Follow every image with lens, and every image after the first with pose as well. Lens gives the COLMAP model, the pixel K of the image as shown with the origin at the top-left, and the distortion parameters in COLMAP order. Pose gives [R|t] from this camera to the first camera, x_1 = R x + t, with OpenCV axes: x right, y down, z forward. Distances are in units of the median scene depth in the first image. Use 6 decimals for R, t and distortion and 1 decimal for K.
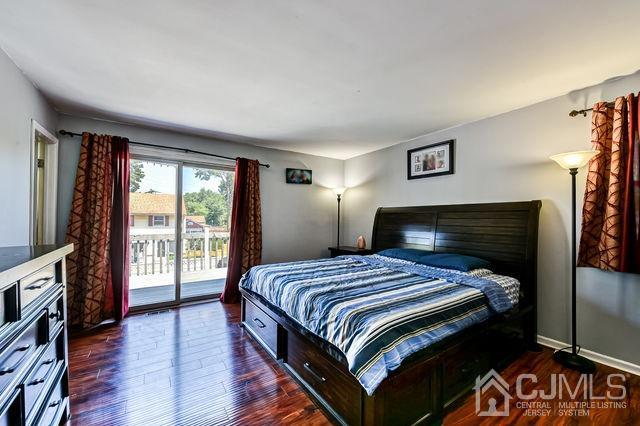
lens RADIAL K [[262.3, 0, 320.0], [0, 262.3, 213.0], [0, 0, 1]] dist [-0.000526, -0.000001]
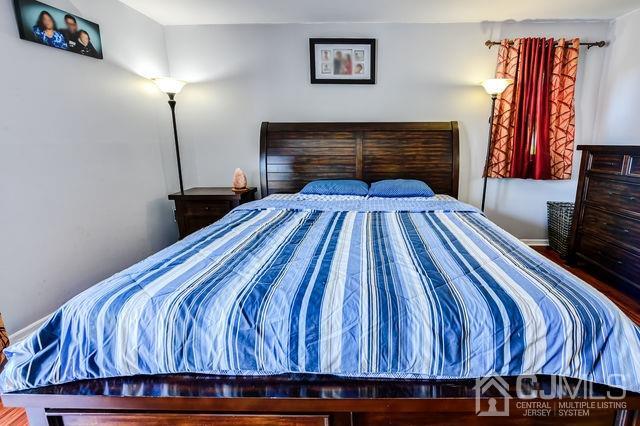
lens RADIAL K [[271.1, 0, 319.9], [0, 271.1, 188.8], [0, 0, 1]] dist [-0.001161, 0.000149]
pose [[0.559784, -0.148644, 0.815197, -0.324225], [-0.013266, 0.982045, 0.188178, 0.016418], [-0.828532, -0.116154, 0.547761, 0.607574]]
